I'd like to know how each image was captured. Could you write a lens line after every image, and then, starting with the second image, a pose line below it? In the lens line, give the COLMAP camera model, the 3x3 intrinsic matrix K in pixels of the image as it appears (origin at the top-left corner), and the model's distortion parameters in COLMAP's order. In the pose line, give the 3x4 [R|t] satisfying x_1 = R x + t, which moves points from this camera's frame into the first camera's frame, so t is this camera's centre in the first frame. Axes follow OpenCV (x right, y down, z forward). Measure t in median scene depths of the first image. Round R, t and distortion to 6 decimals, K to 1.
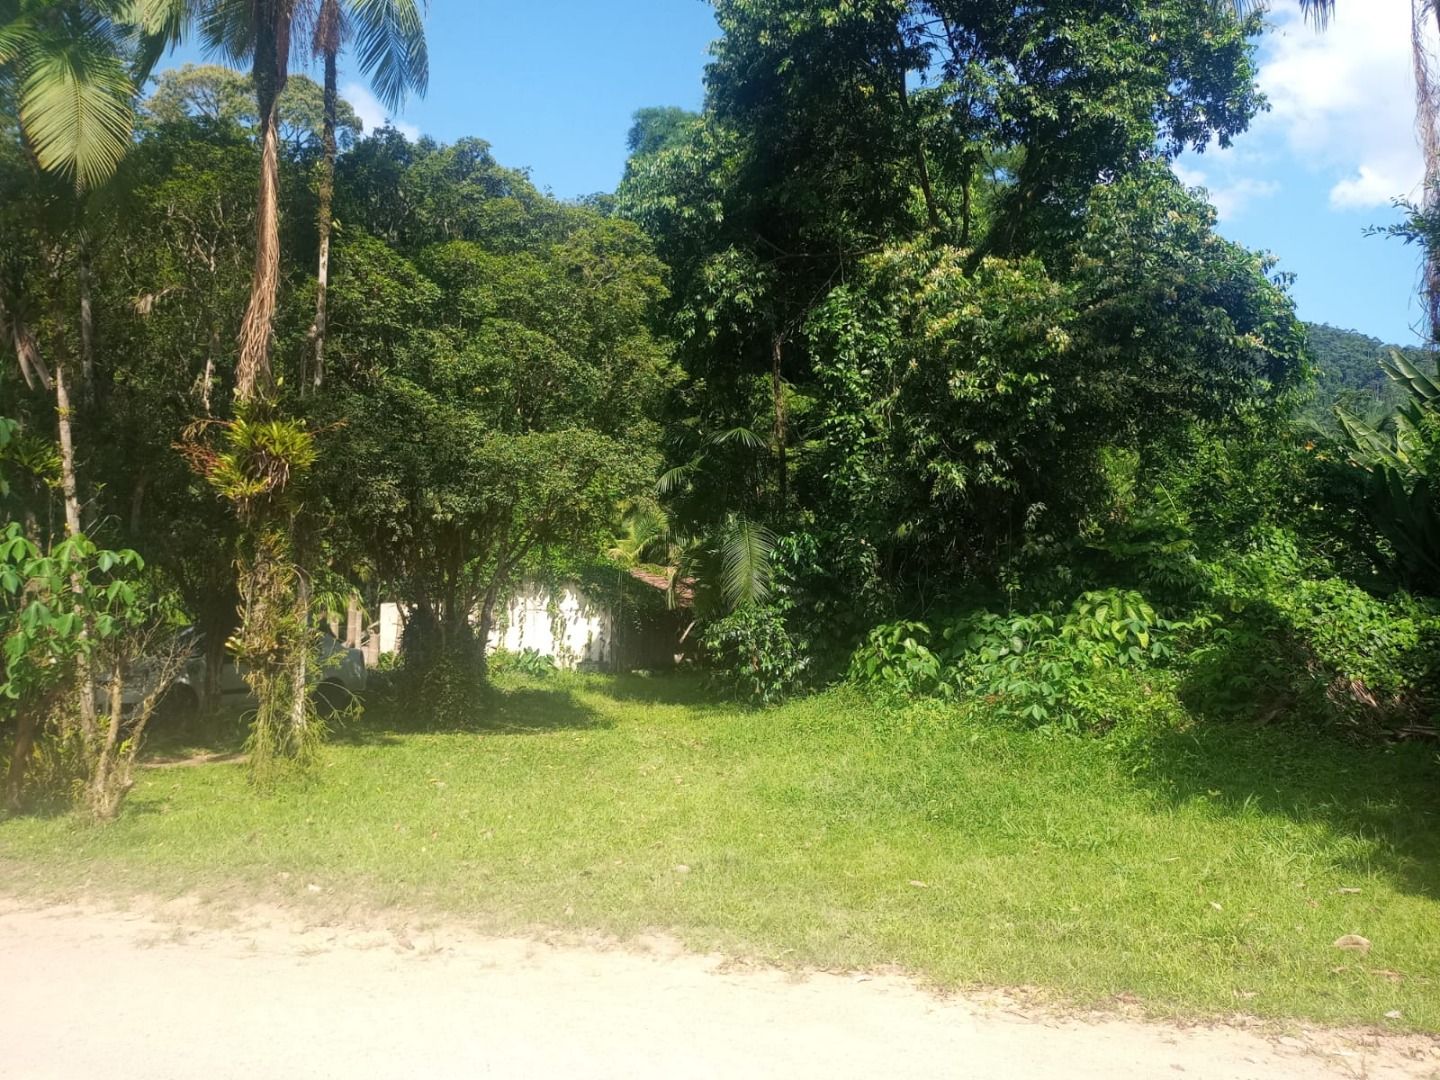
lens RADIAL K [[1064.0, 0, 725.1], [0, 1064.0, 547.6], [0, 0, 1]] dist [0.066540, -0.081463]
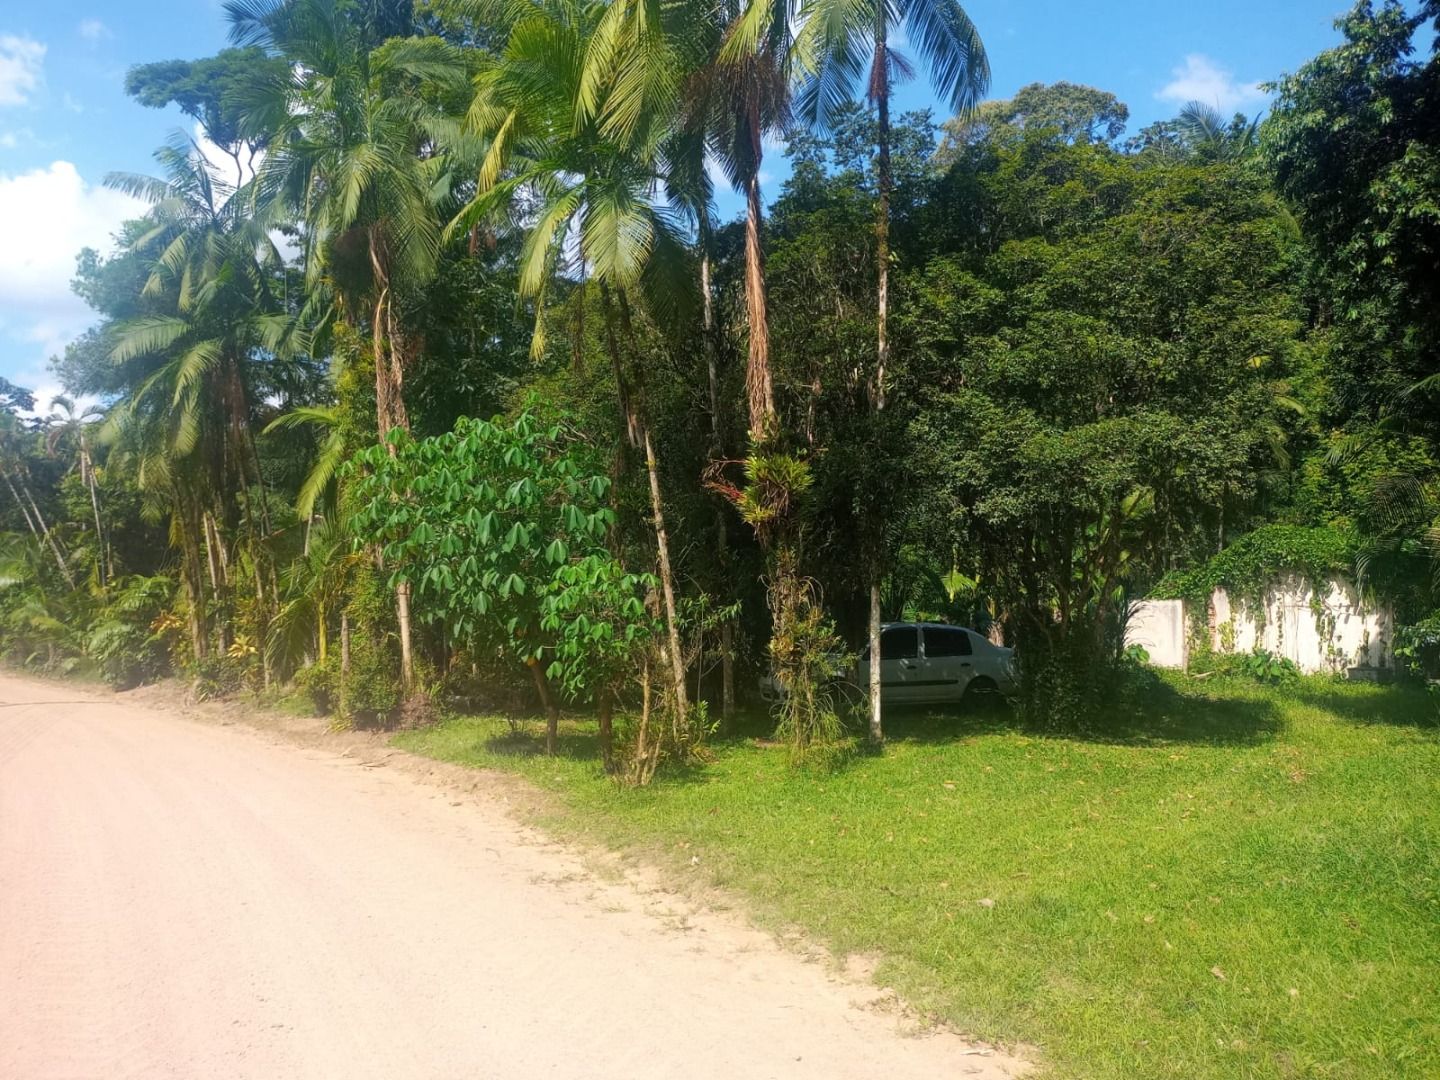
lens RADIAL K [[1064.0, 0, 725.1], [0, 1064.0, 547.6], [0, 0, 1]] dist [0.066540, -0.081463]
pose [[0.725848, -0.047678, -0.686201, 0.219013], [0.051744, 0.998553, -0.014647, -0.002270], [0.685906, -0.024875, 0.727265, 0.088279]]
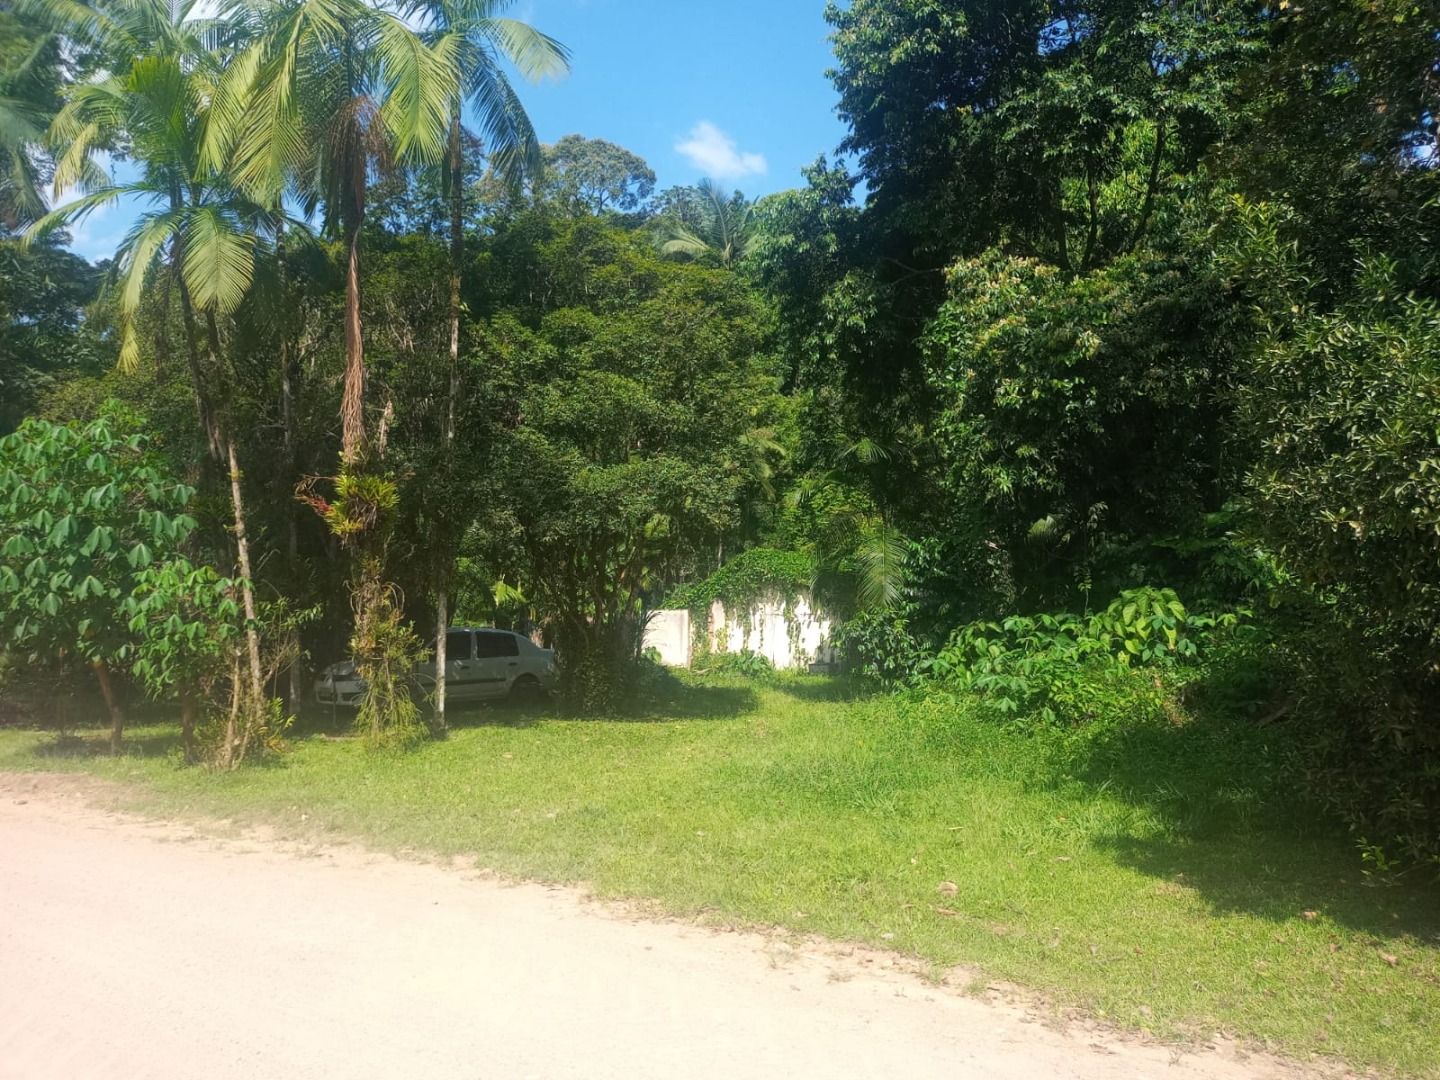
lens RADIAL K [[1064.0, 0, 725.1], [0, 1064.0, 547.6], [0, 0, 1]] dist [0.066540, -0.081463]
pose [[0.948015, -0.033284, -0.316479, 0.281546], [0.031885, 0.999445, -0.009600, -0.001017], [0.316623, -0.000990, 0.948551, -0.072103]]
